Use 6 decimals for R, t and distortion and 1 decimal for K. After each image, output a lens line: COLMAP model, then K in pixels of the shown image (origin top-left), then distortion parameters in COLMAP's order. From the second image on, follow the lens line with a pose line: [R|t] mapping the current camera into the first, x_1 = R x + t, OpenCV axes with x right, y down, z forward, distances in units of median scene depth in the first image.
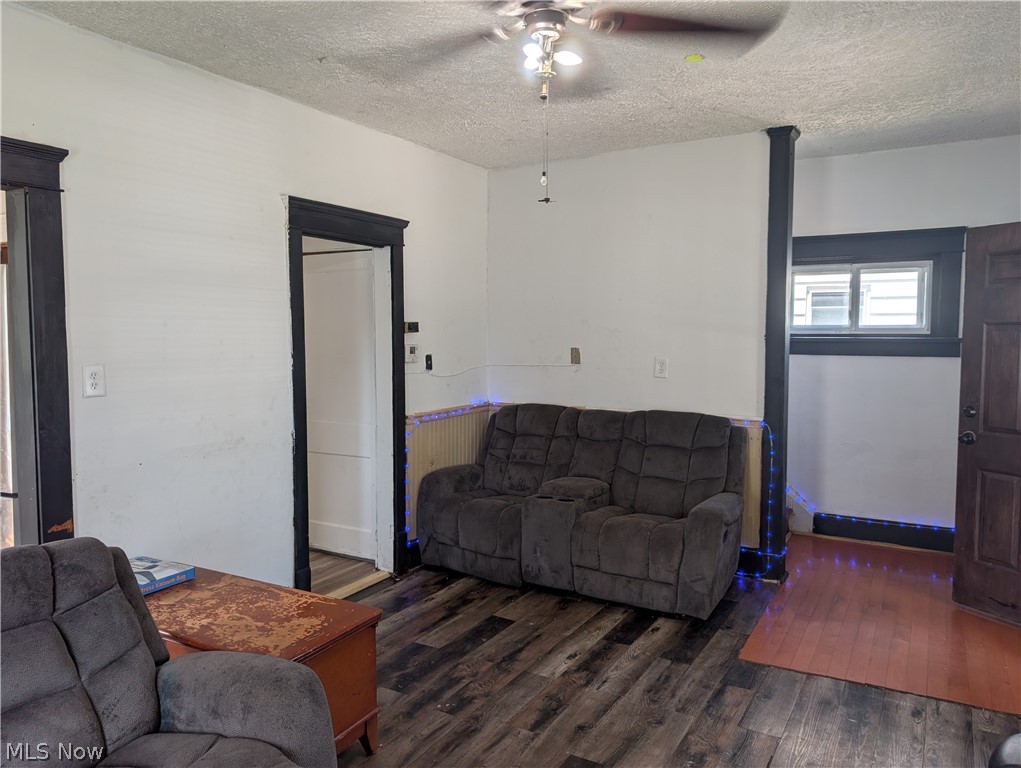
lens RADIAL K [[732.1, 0, 510.5], [0, 732.1, 384.0], [0, 0, 1]] dist [0.007936, -0.001382]
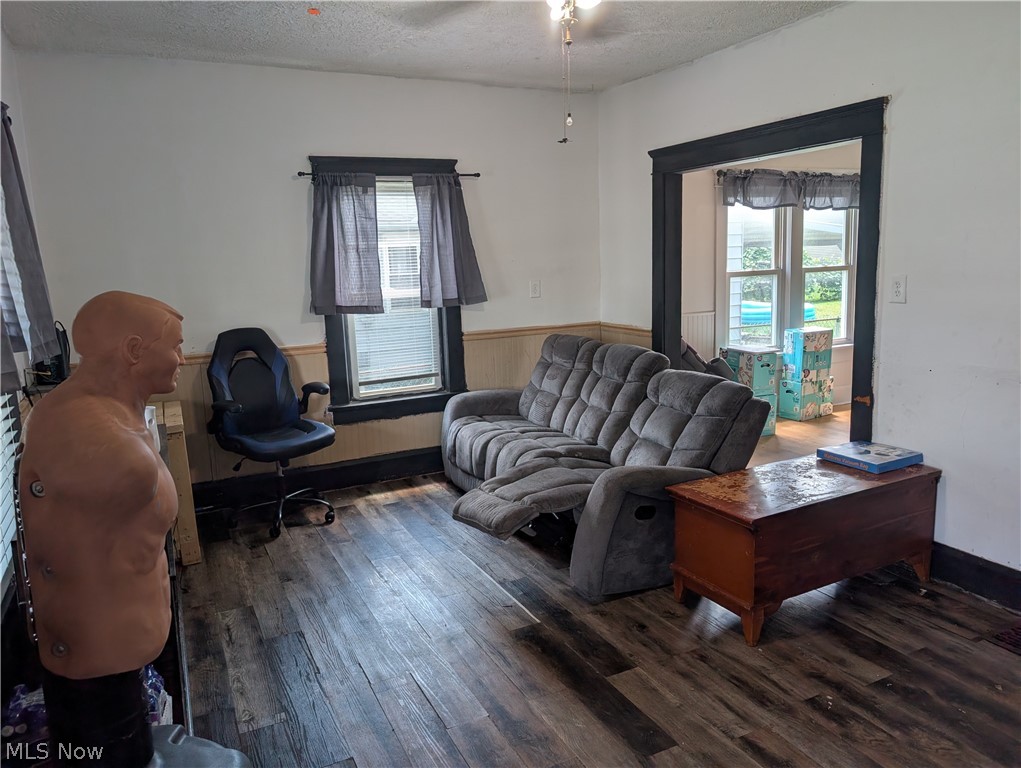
lens RADIAL K [[732.1, 0, 510.5], [0, 732.1, 384.0], [0, 0, 1]] dist [0.007936, -0.001382]
pose [[-0.558765, 0.157734, -0.814188, 0.769412], [-0.024949, 0.978105, 0.206612, -0.083779], [0.828951, 0.135760, -0.542595, 1.146443]]
